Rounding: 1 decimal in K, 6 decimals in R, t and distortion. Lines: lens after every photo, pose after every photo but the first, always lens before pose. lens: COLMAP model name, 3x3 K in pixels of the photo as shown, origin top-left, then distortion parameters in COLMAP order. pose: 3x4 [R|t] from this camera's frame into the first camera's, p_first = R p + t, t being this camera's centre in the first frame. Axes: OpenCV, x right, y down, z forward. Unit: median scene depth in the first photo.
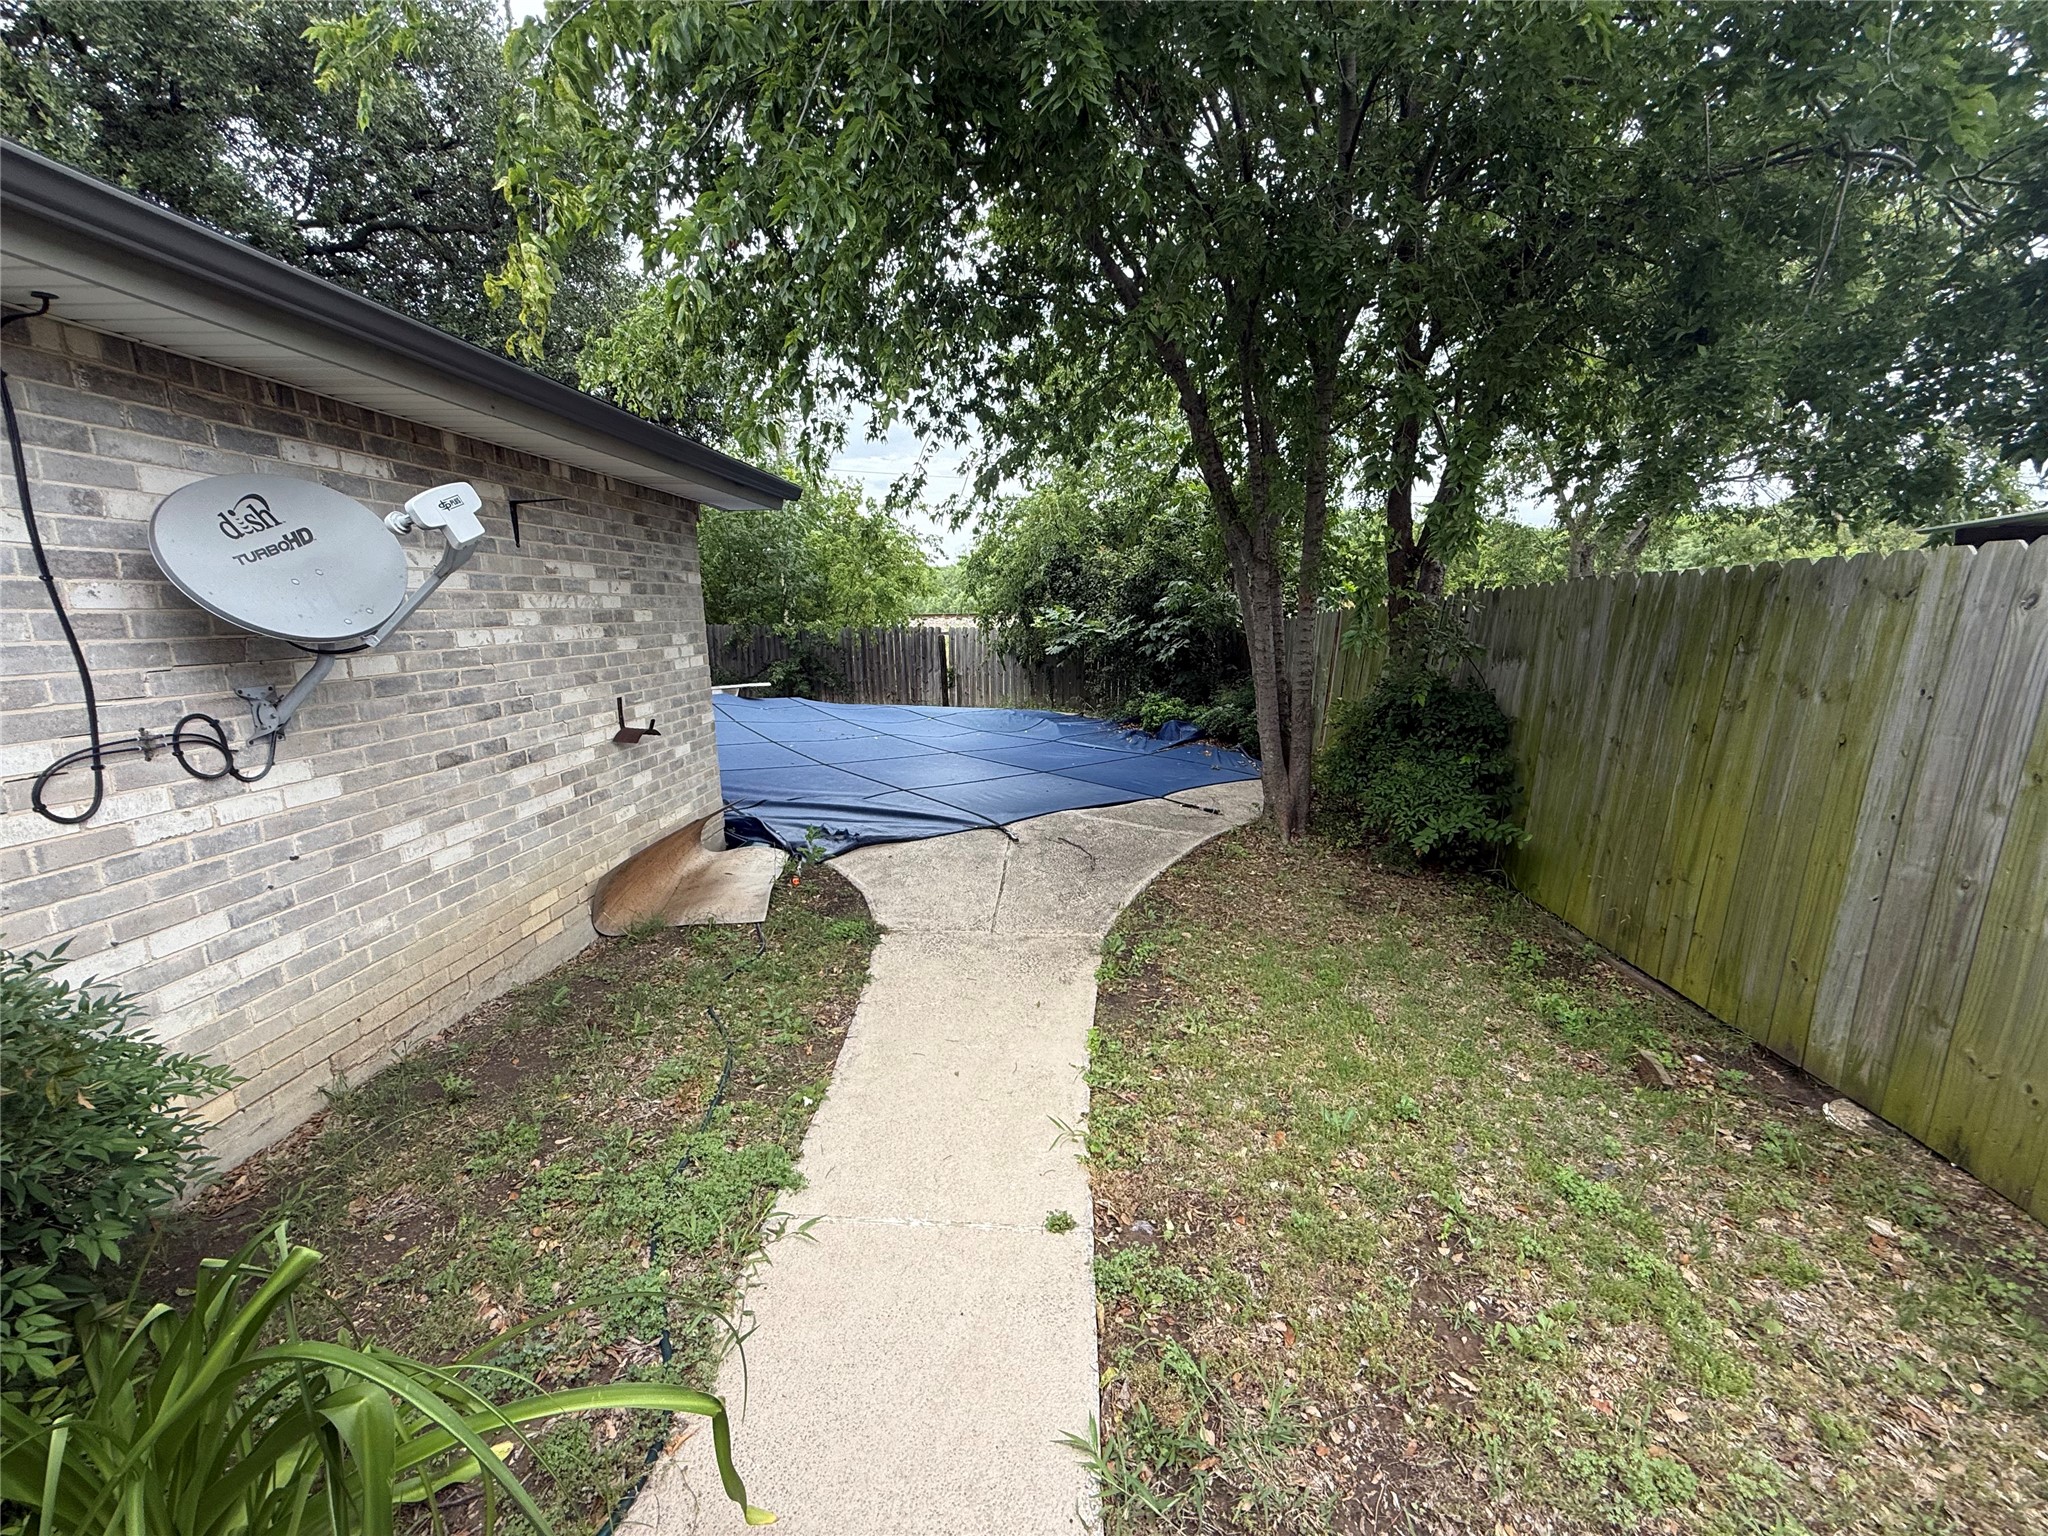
lens RADIAL K [[815.7, 0, 1020.8], [0, 815.7, 769.6], [0, 0, 1]] dist [0.001386, -0.000505]
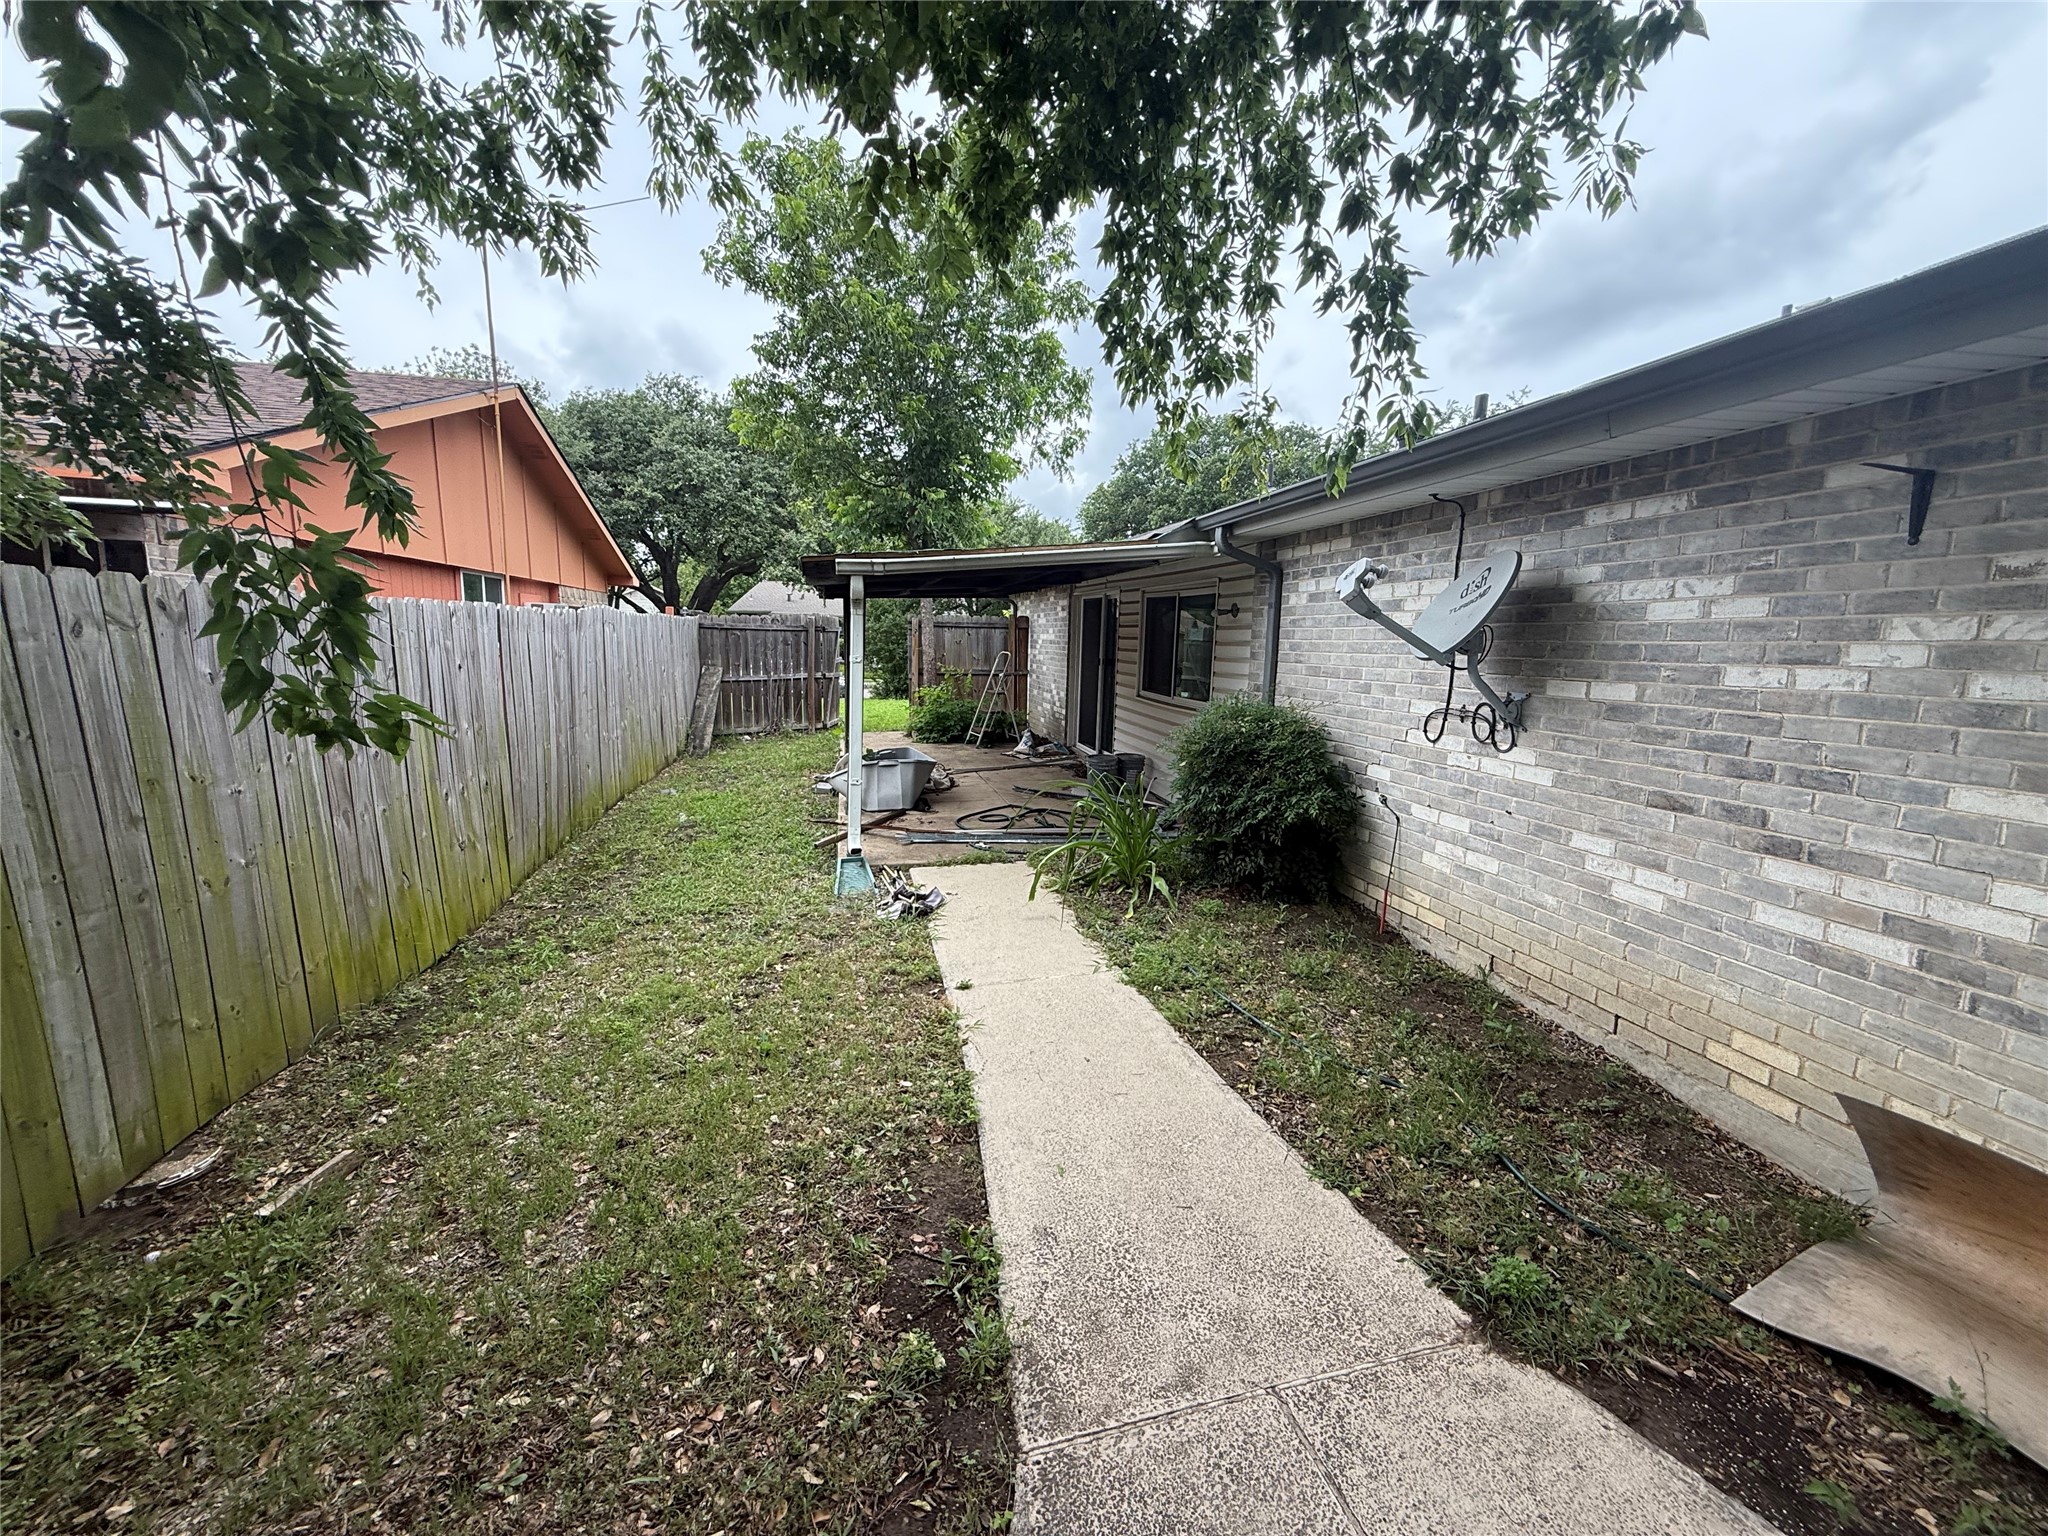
lens RADIAL K [[815.7, 0, 1020.8], [0, 815.7, 769.6], [0, 0, 1]] dist [0.001386, -0.000505]
pose [[-0.961989, 0.040568, -0.270059, 0.270452], [-0.055409, 0.939340, 0.338483, -0.338030], [0.267409, 0.340581, -0.901386, 1.718049]]
